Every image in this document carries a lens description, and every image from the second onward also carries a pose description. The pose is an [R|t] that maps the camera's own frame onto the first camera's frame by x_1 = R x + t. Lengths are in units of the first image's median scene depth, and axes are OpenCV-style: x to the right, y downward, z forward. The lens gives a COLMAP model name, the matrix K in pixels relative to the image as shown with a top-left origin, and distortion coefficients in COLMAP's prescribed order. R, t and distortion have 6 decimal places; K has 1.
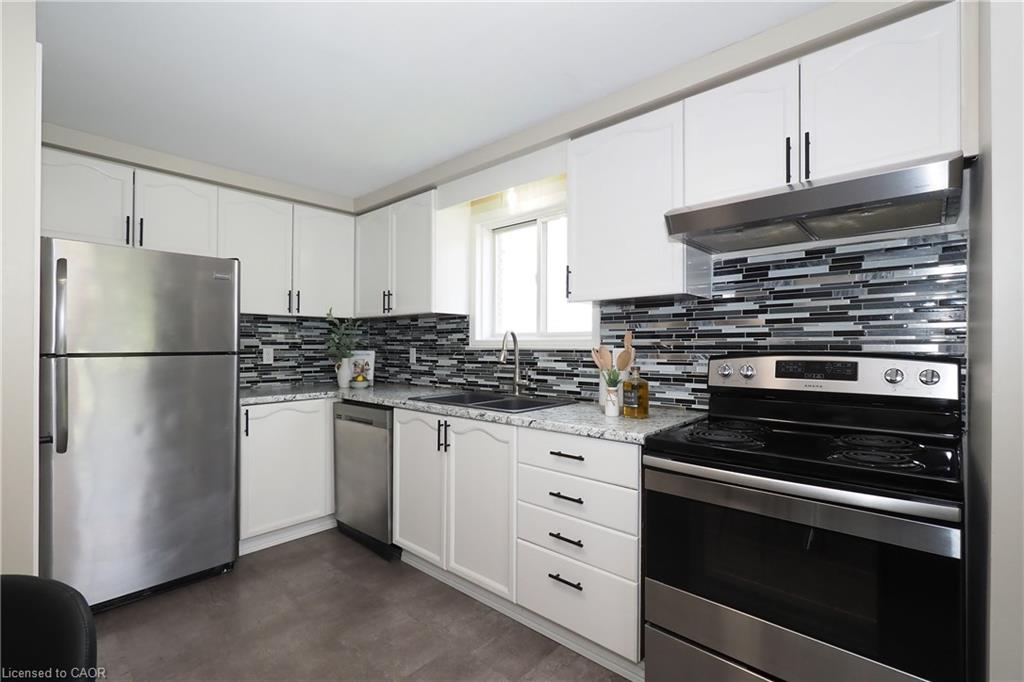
lens RADIAL K [[455.3, 0, 507.0], [0, 455.3, 314.8], [0, 0, 1]] dist [-0.000015, 0.000105]
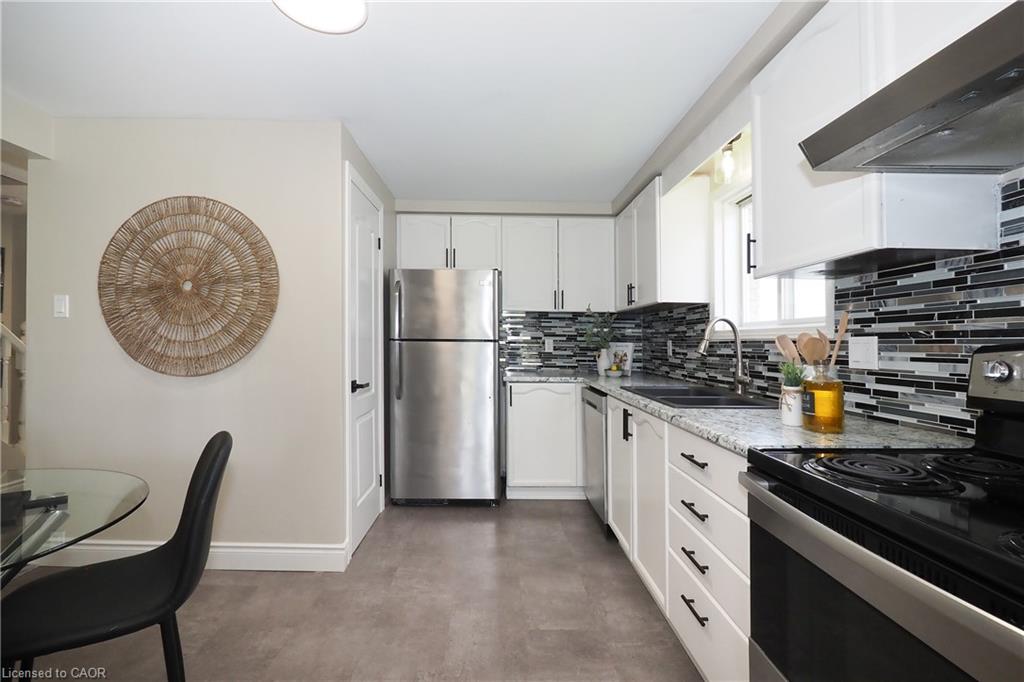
lens RADIAL K [[445.6, 0, 513.3], [0, 445.6, 310.4], [0, 0, 1]] dist [-0.000052, 0.000185]
pose [[0.701824, -0.042741, -0.711067, 0.333345], [0.037116, 0.999037, -0.023417, 0.026041], [0.711383, -0.009957, 0.702734, 0.124424]]
